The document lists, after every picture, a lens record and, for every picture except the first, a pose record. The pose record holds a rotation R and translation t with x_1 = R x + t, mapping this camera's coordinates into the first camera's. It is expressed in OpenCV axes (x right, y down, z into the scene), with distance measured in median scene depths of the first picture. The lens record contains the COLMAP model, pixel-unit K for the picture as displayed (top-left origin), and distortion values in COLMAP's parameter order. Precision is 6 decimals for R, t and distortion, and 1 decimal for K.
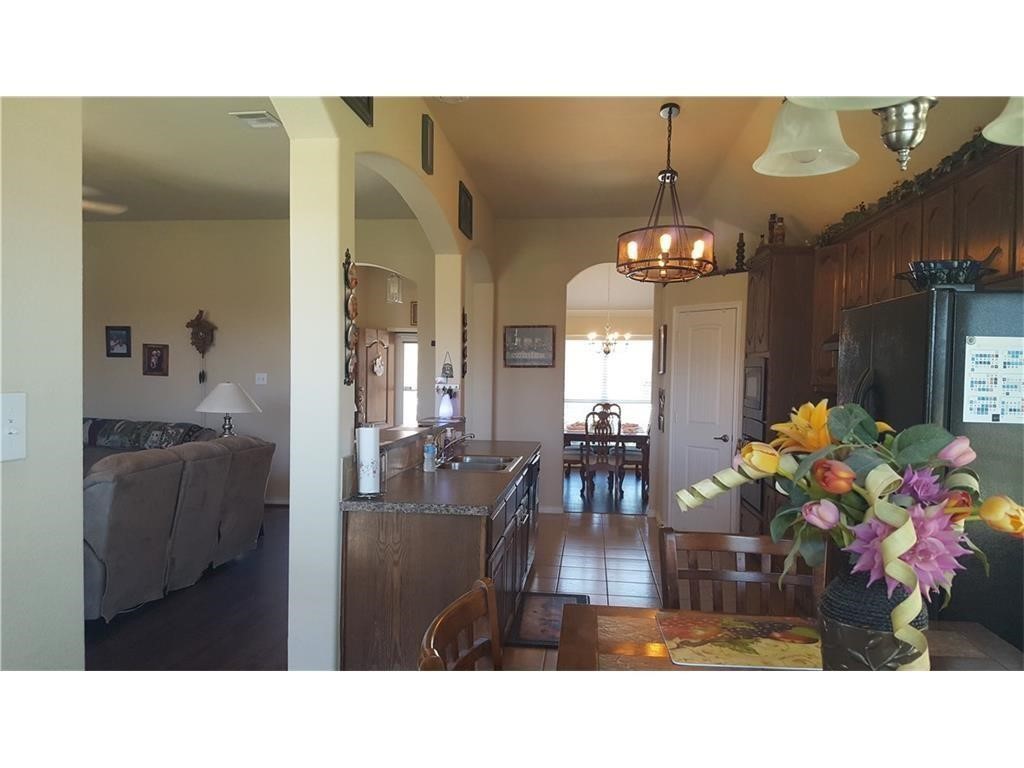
lens RADIAL K [[786.1, 0, 514.4], [0, 786.1, 386.2], [0, 0, 1]] dist [0.129347, -0.205610]
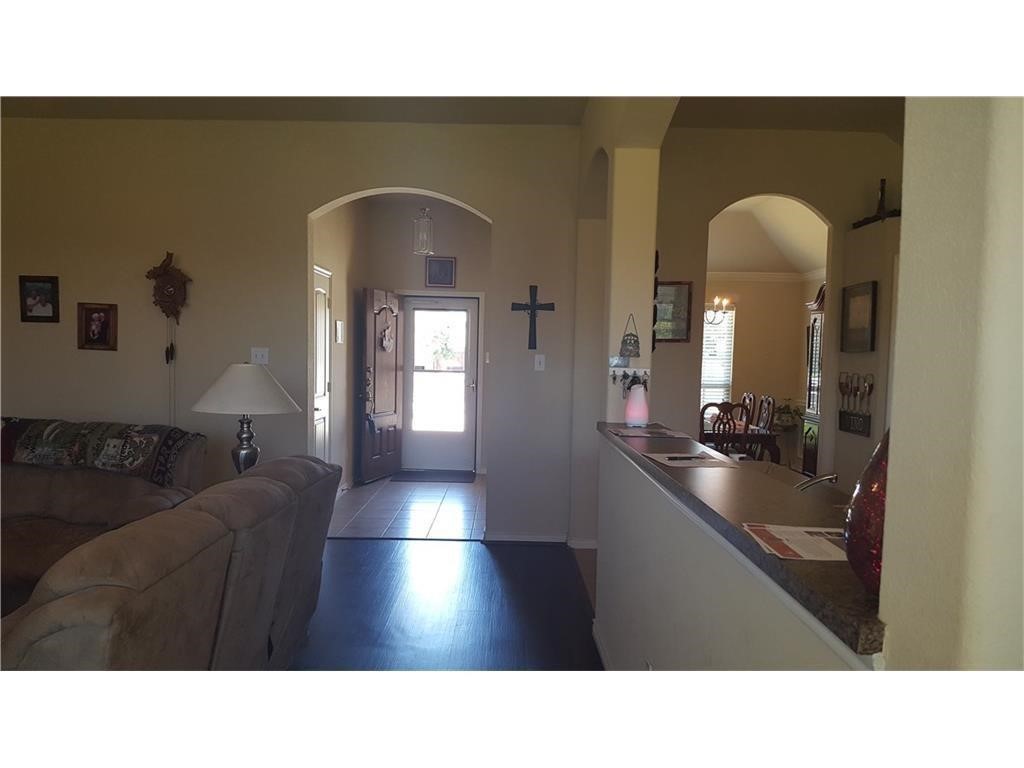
lens RADIAL K [[786.1, 0, 503.7], [0, 786.1, 381.9], [0, 0, 1]] dist [0.129347, -0.205610]
pose [[0.995574, 0.002461, 0.093945, -0.174459], [-0.004790, 0.999687, 0.024575, -0.004740], [-0.093855, -0.024916, 0.995274, 0.300422]]
